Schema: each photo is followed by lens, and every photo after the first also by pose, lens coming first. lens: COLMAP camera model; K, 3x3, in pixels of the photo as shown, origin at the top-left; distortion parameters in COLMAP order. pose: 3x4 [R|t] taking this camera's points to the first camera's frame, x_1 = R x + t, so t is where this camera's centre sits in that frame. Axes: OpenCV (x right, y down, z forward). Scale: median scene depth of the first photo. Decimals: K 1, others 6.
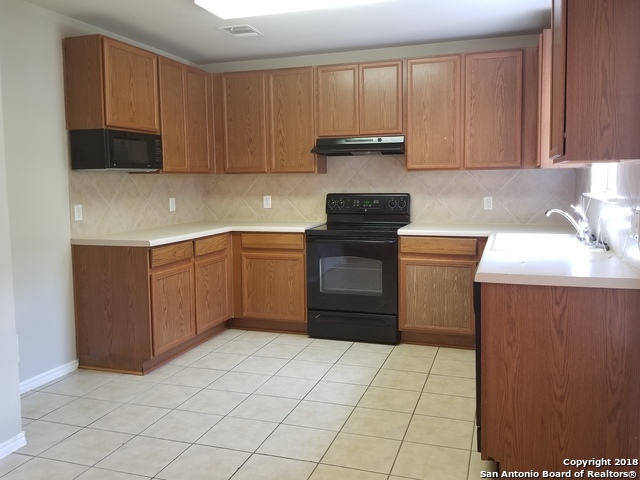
lens RADIAL K [[553.1, 0, 330.4], [0, 553.1, 225.9], [0, 0, 1]] dist [0.102532, -0.255382]
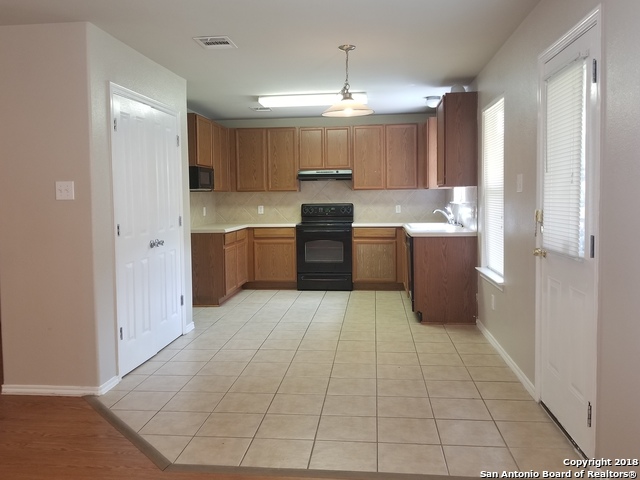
lens RADIAL K [[553.1, 0, 330.4], [0, 553.1, 225.9], [0, 0, 1]] dist [0.102532, -0.255382]
pose [[0.974853, -0.013015, 0.222469, -0.310647], [0.020138, 0.999354, -0.029781, 0.059867], [-0.221938, 0.033512, 0.974485, -0.637459]]
